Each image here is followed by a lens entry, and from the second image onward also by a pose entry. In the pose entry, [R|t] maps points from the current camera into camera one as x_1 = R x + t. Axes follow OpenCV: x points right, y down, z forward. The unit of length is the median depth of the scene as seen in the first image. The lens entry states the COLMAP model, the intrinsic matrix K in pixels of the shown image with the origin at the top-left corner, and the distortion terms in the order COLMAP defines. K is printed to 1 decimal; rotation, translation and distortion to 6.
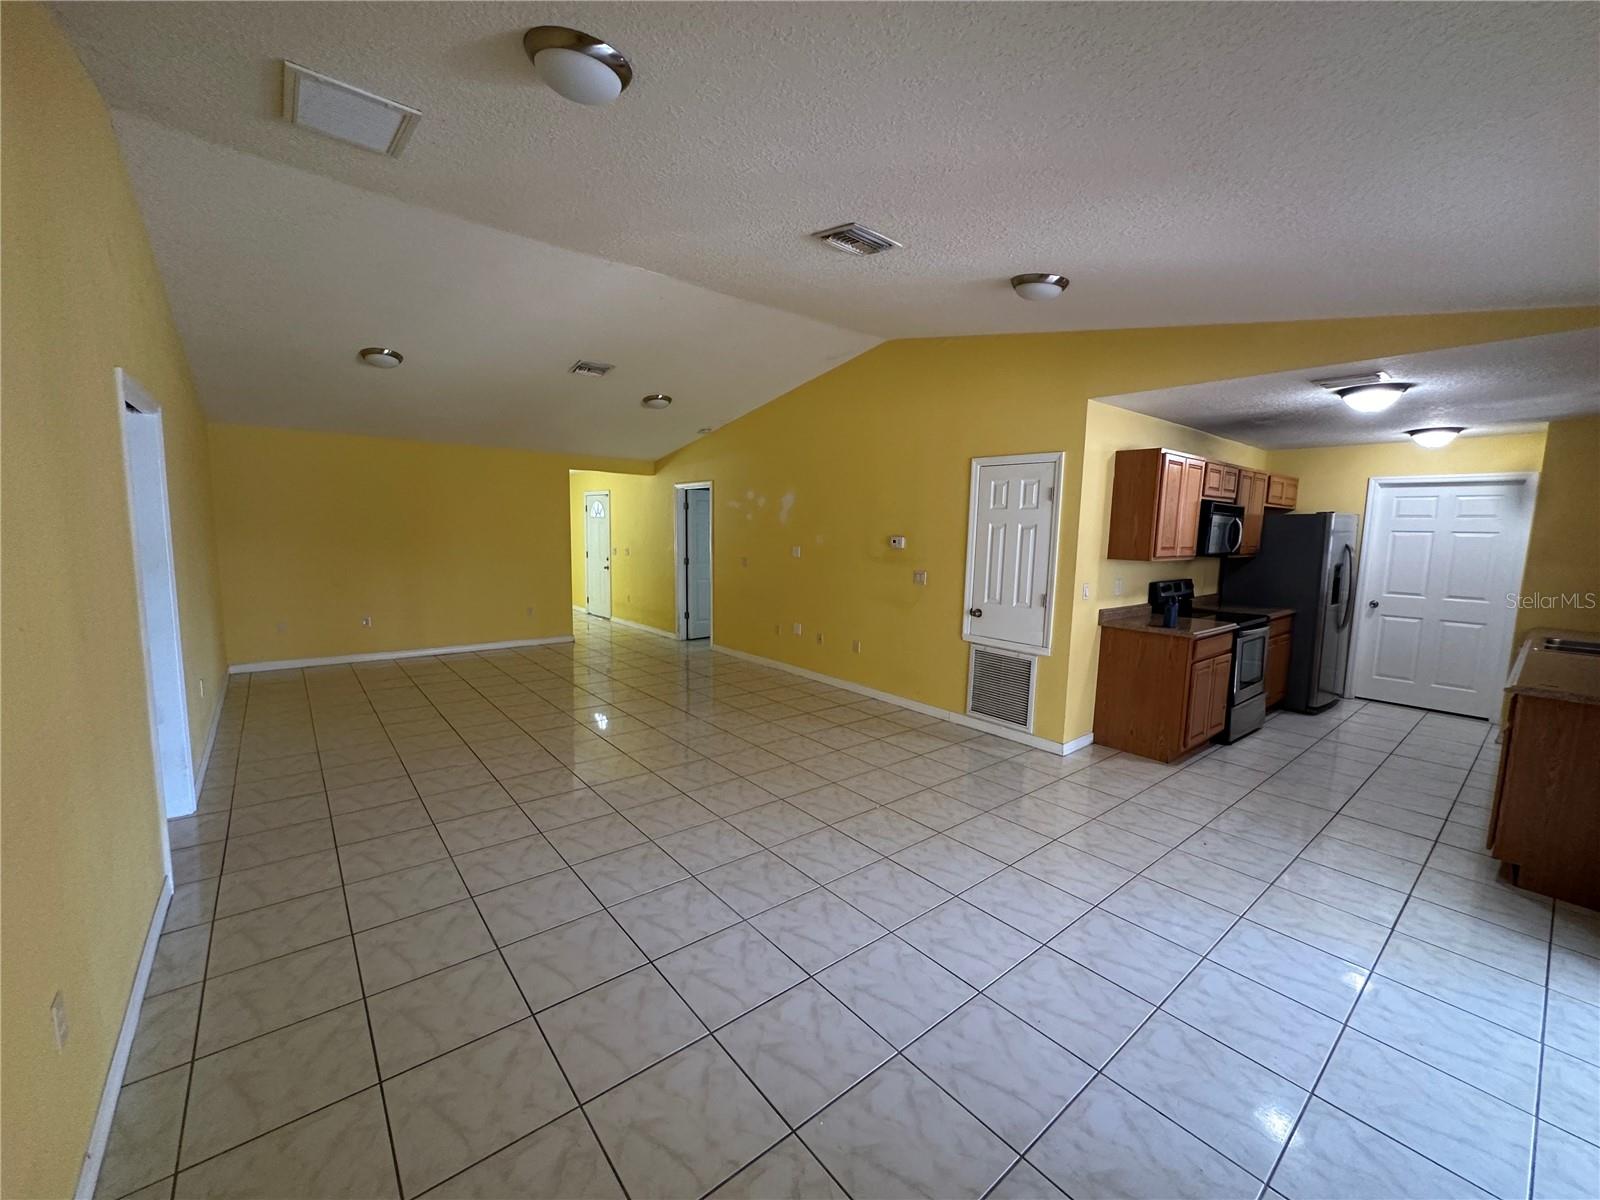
lens RADIAL K [[638.9, 0, 795.4], [0, 638.9, 603.7], [0, 0, 1]] dist [-0.003230, 0.000547]
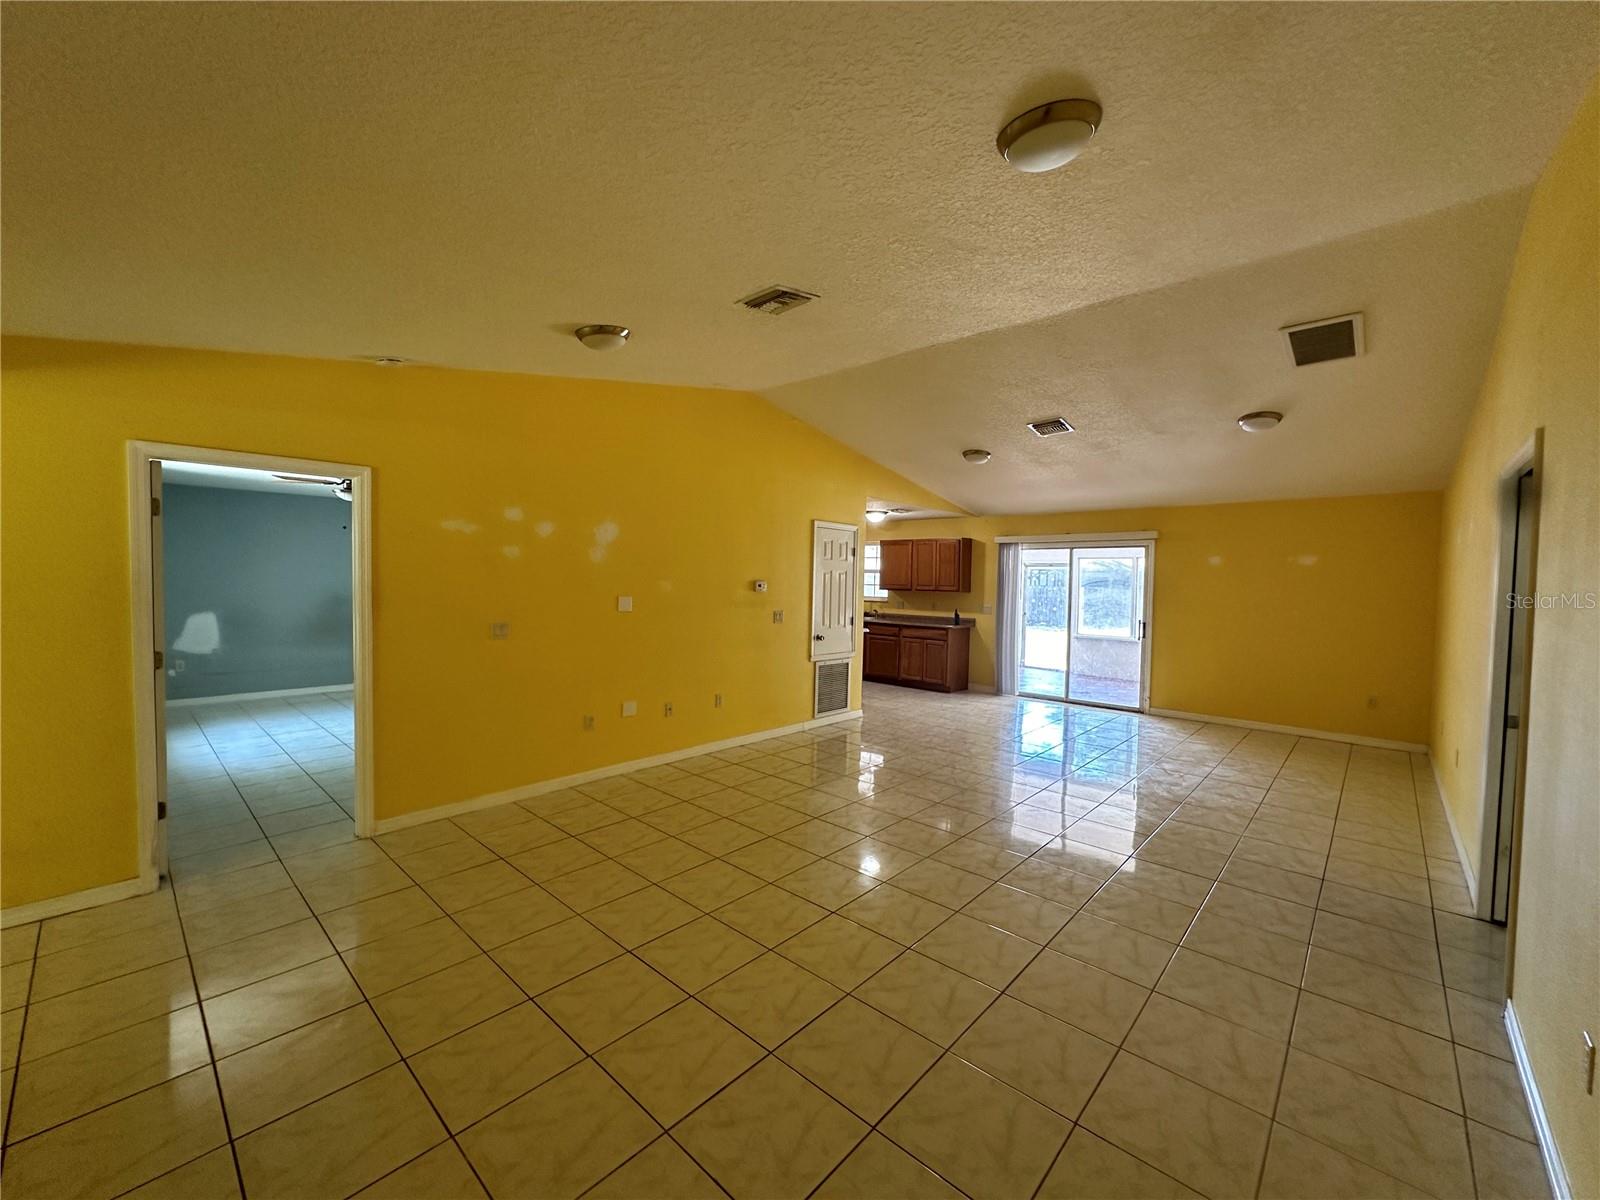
lens RADIAL K [[638.9, 0, 795.7], [0, 638.9, 603.5], [0, 0, 1]] dist [-0.003230, 0.000547]
pose [[-0.146842, -0.064317, 0.987067, -0.940213], [0.092451, 0.992623, 0.078433, -0.152768], [-0.984830, 0.102772, -0.139812, 1.146702]]
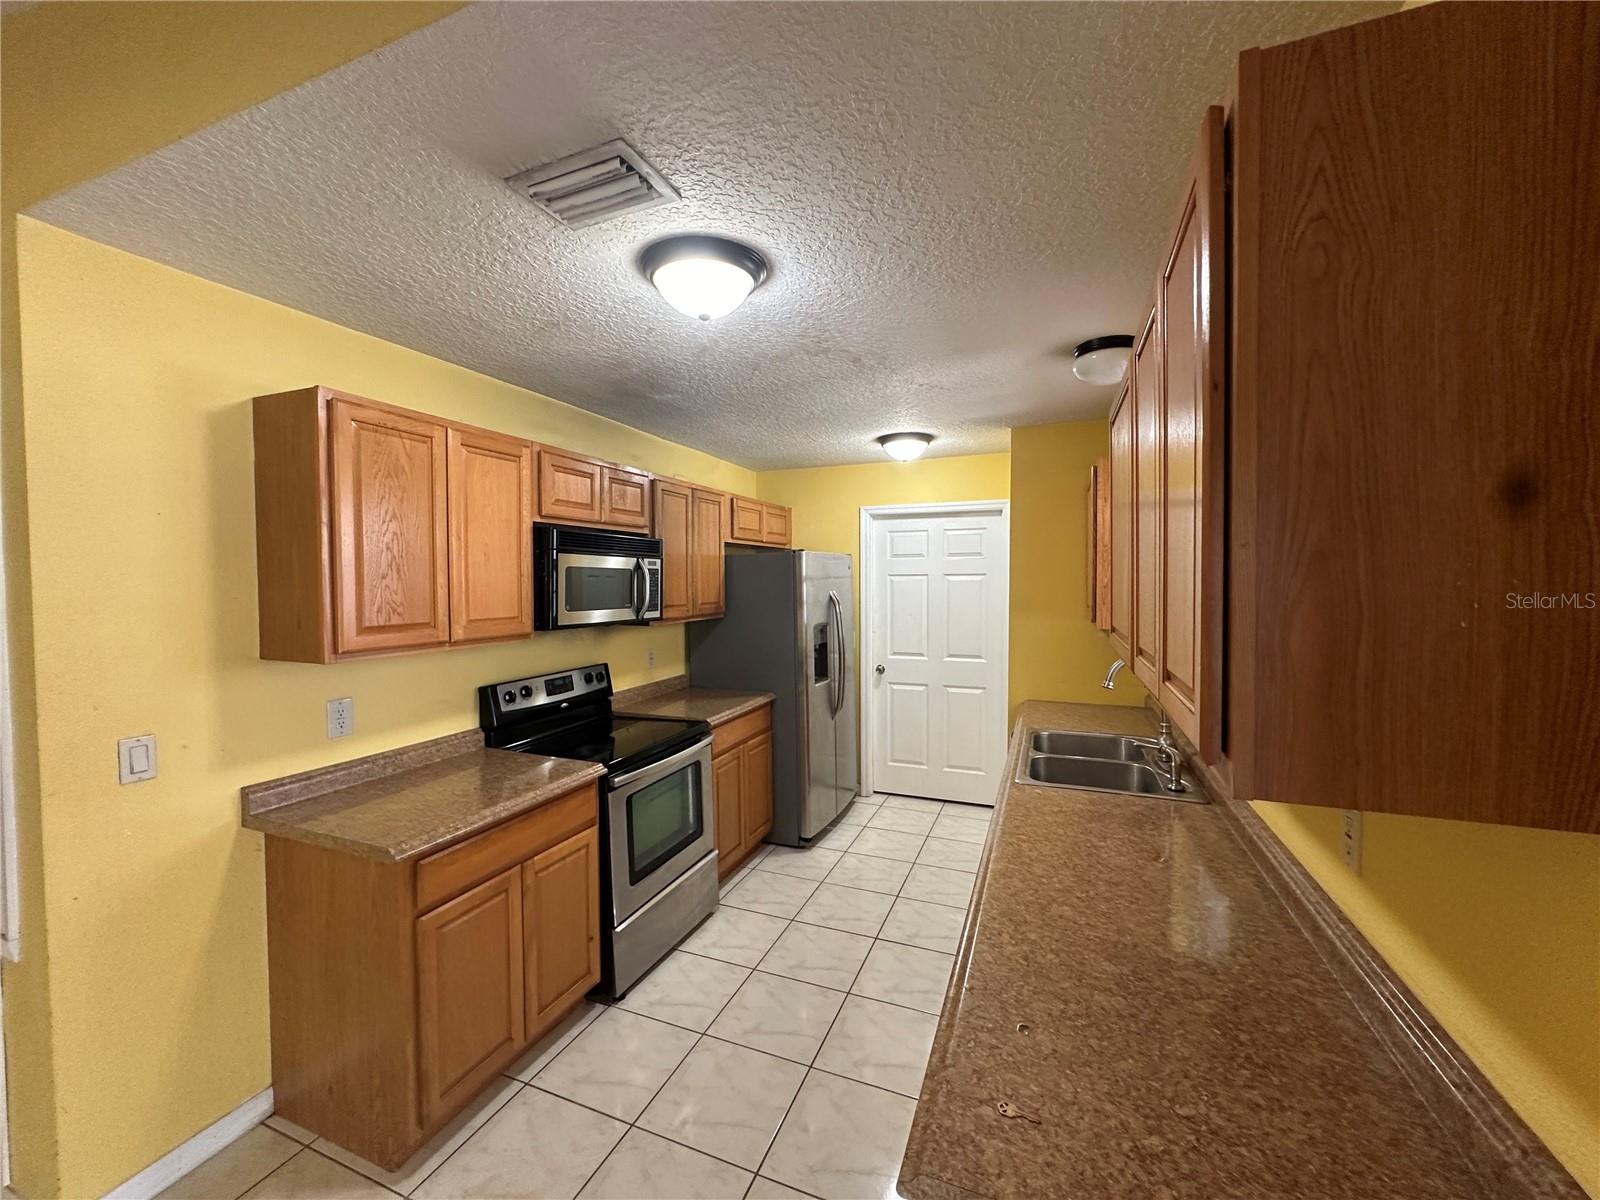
lens RADIAL K [[638.9, 0, 798.6], [0, 638.9, 600.4], [0, 0, 1]] dist [-0.003230, 0.000547]
pose [[0.877160, -0.038977, 0.478614, 0.516052], [0.078745, 0.994883, -0.063297, -0.046943], [-0.473698, 0.093210, 0.875741, 0.411883]]
